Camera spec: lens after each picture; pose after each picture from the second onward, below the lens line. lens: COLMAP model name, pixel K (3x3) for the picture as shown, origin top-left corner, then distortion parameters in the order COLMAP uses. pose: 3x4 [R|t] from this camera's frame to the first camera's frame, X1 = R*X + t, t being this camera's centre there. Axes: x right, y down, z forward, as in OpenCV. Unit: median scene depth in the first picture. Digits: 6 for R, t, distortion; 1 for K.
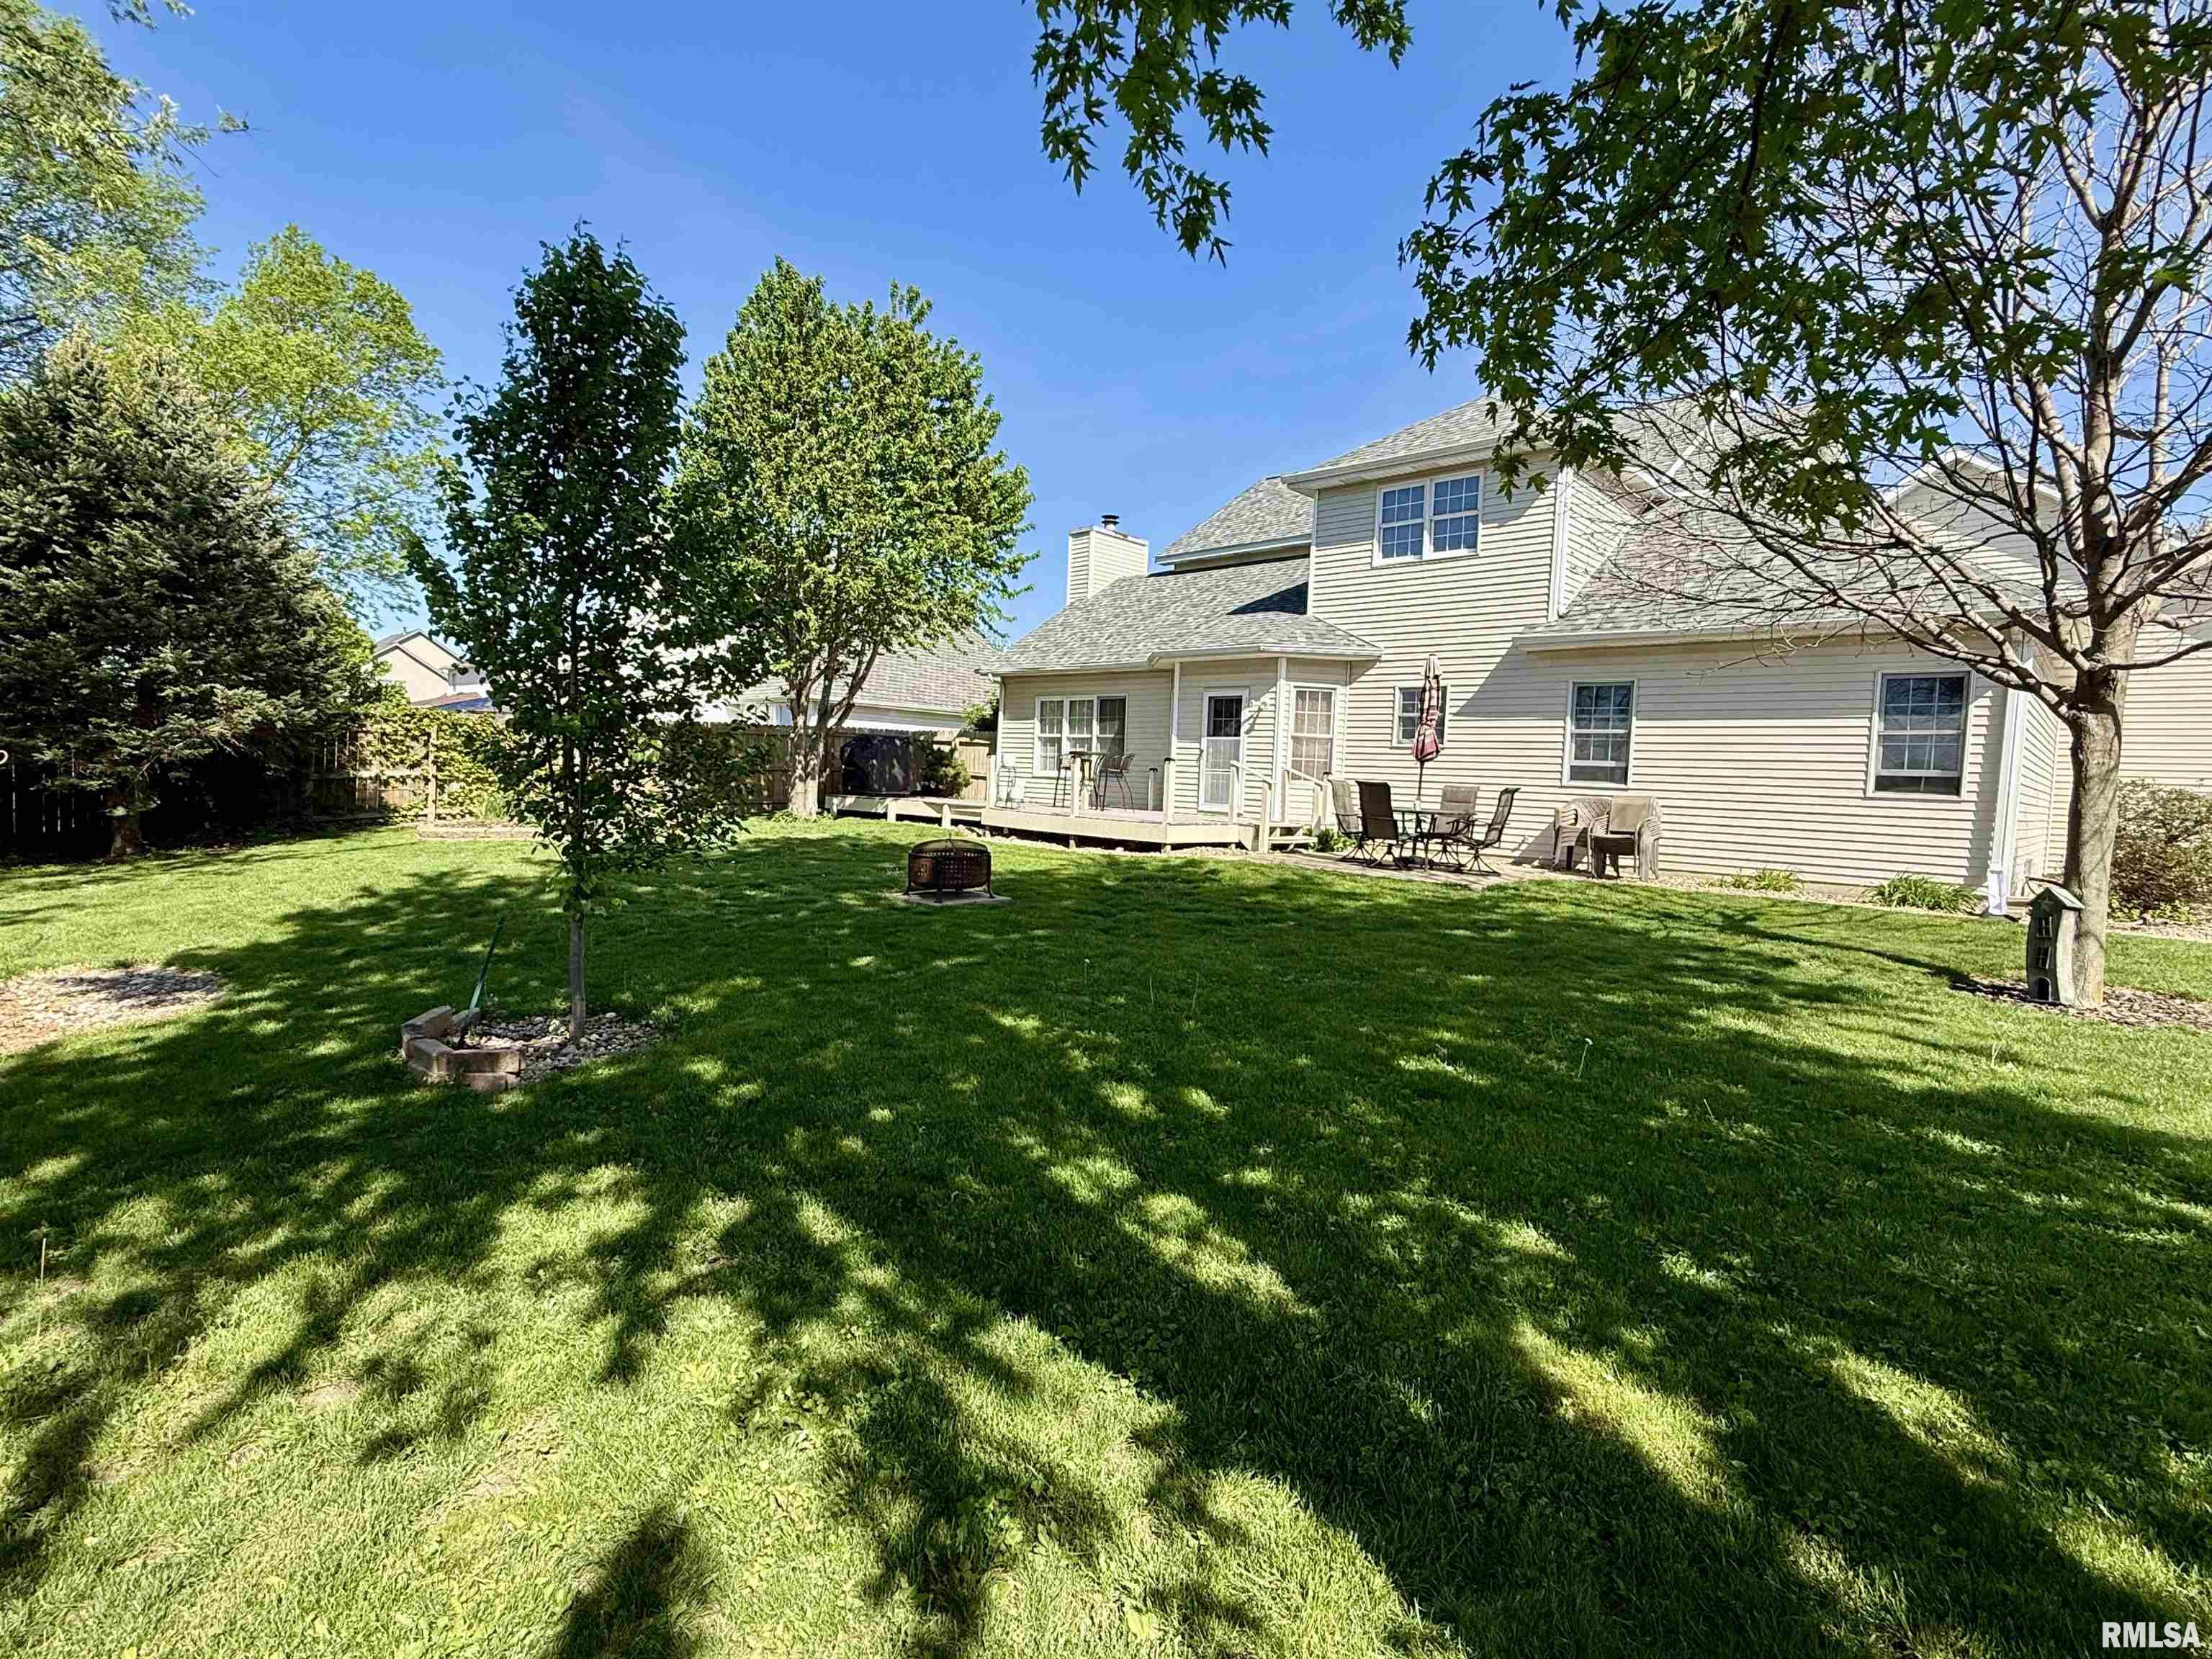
lens RADIAL K [[1045.6, 0, 1107.8], [0, 1045.6, 835.5], [0, 0, 1]] dist [-0.004464, 0.000835]
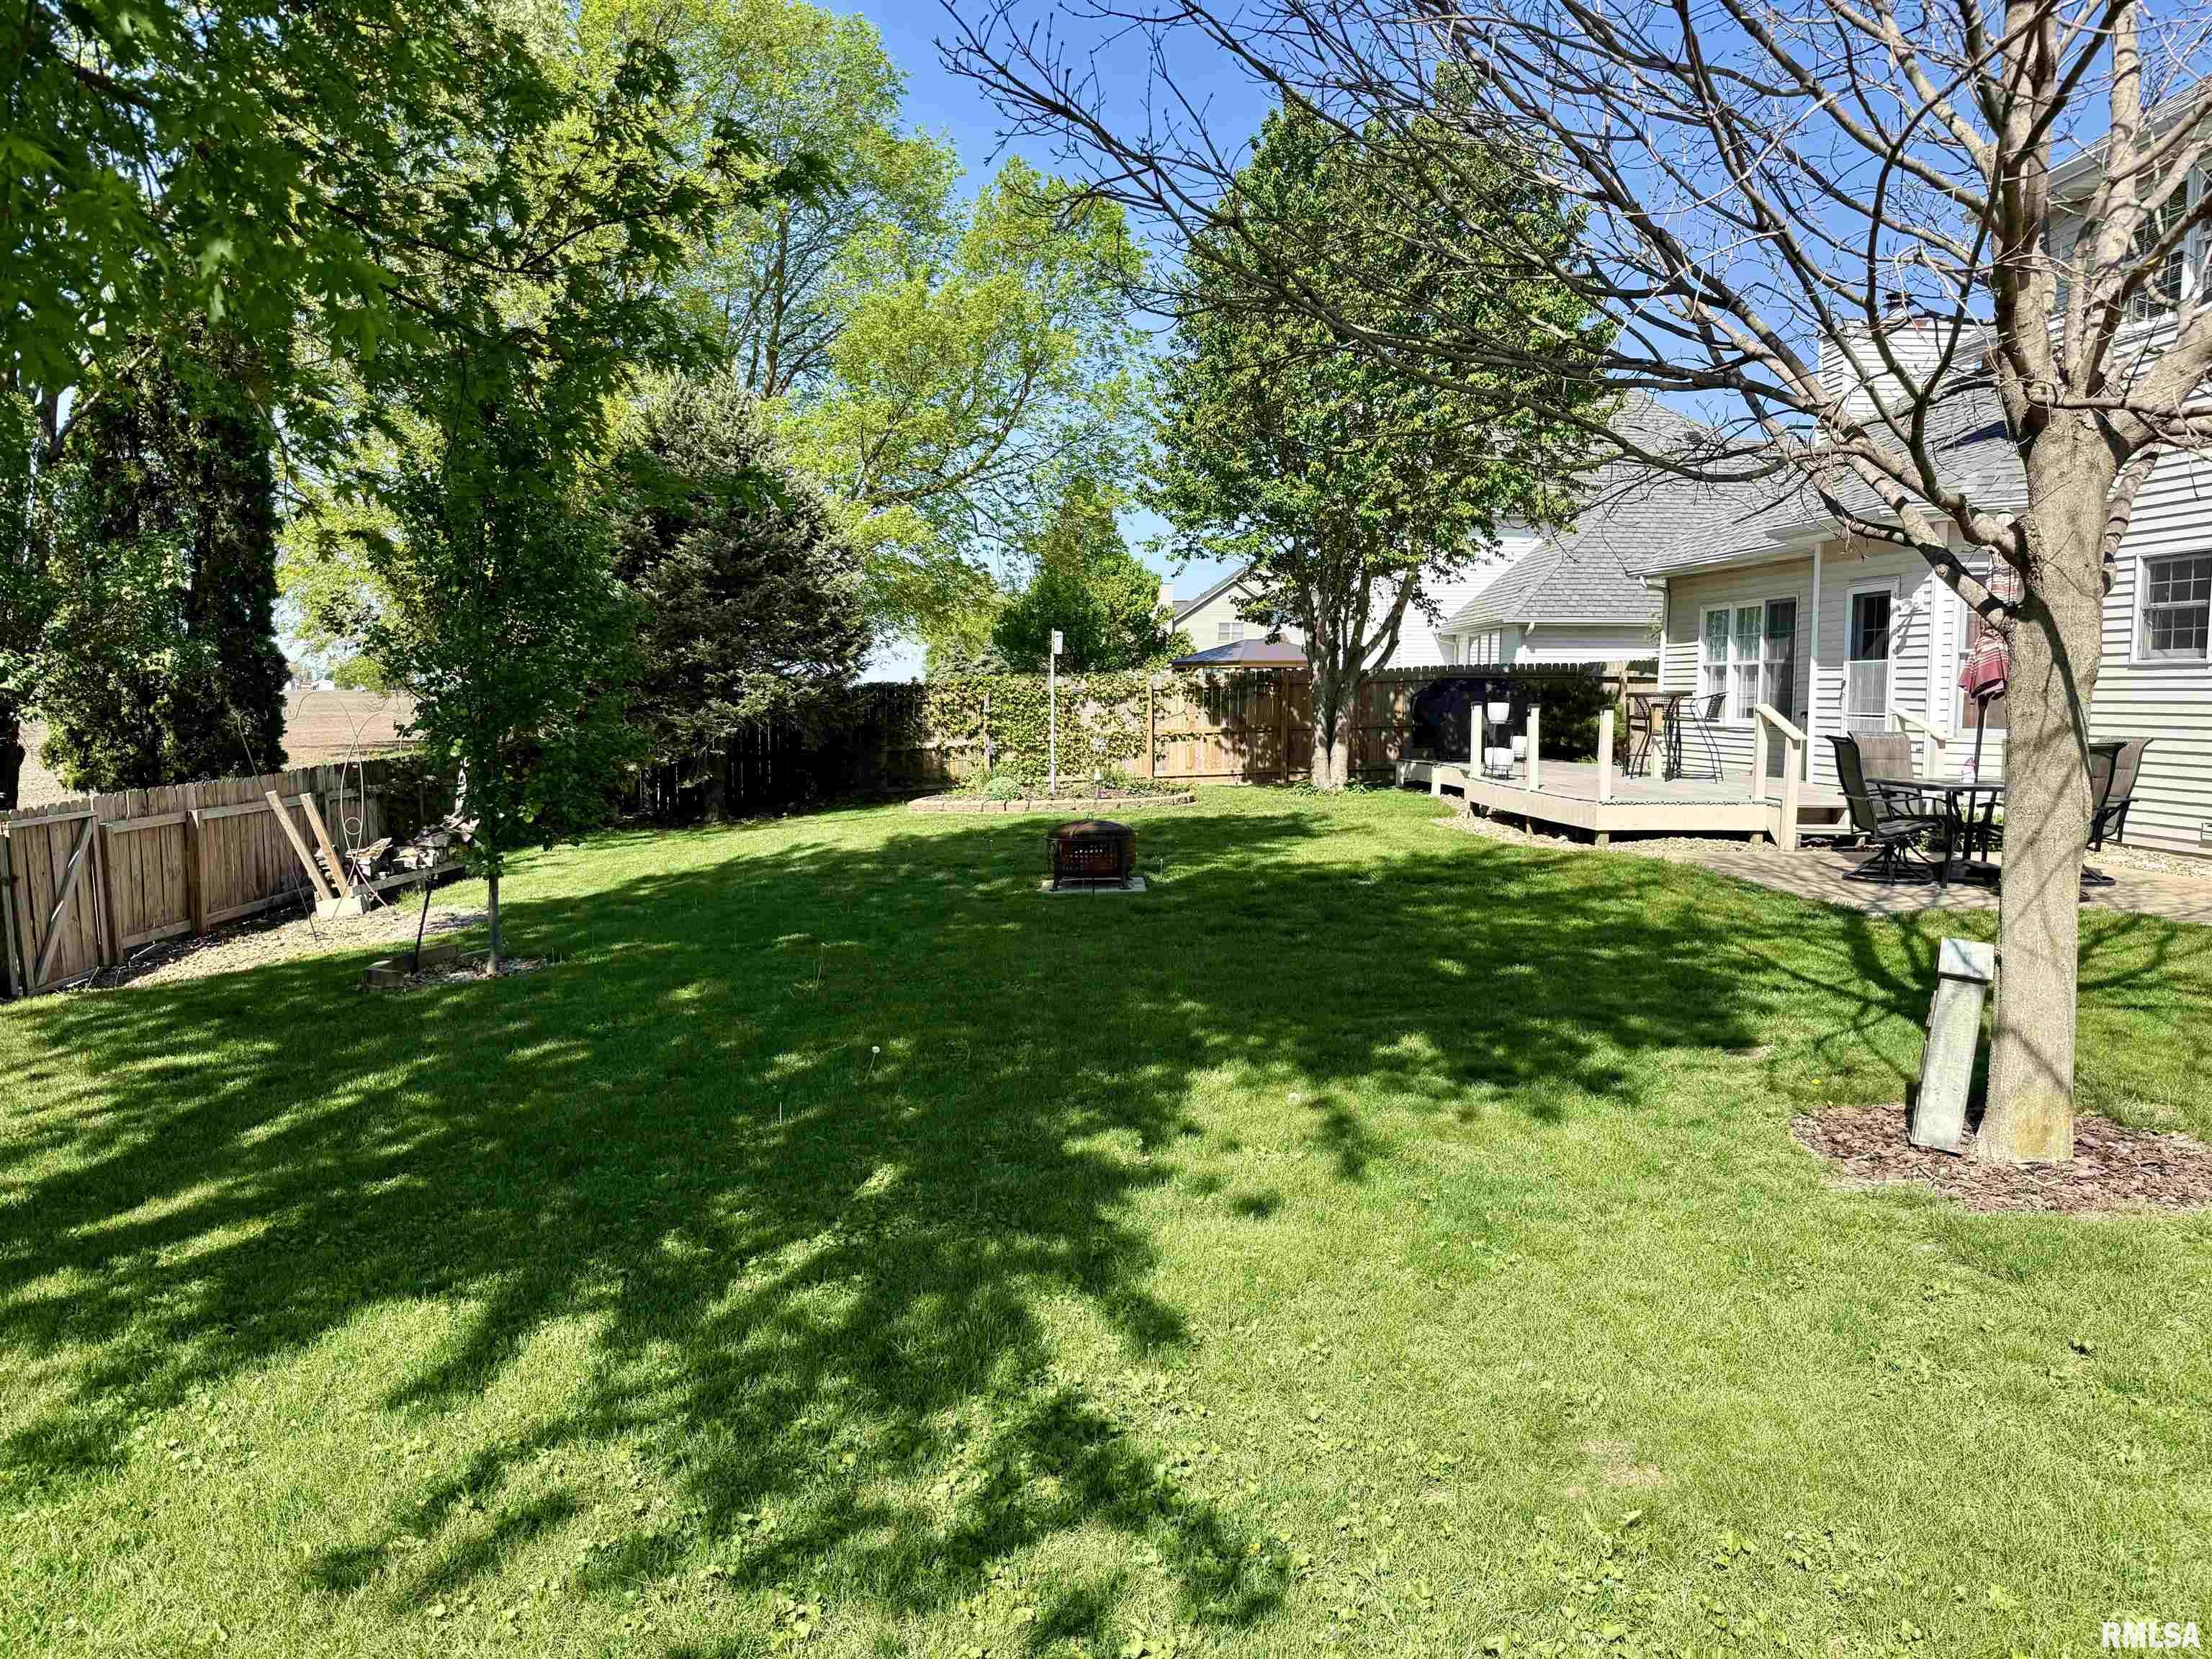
lens RADIAL K [[1517.3, 0, 1108.9], [0, 1517.3, 830.2], [0, 0, 1]] dist [0.029552, 0.001912]
pose [[0.741557, 0.020719, -0.670570, 0.387299], [-0.010240, 0.999756, 0.019566, -0.007368], [0.670812, -0.007642, 0.741588, 0.034991]]
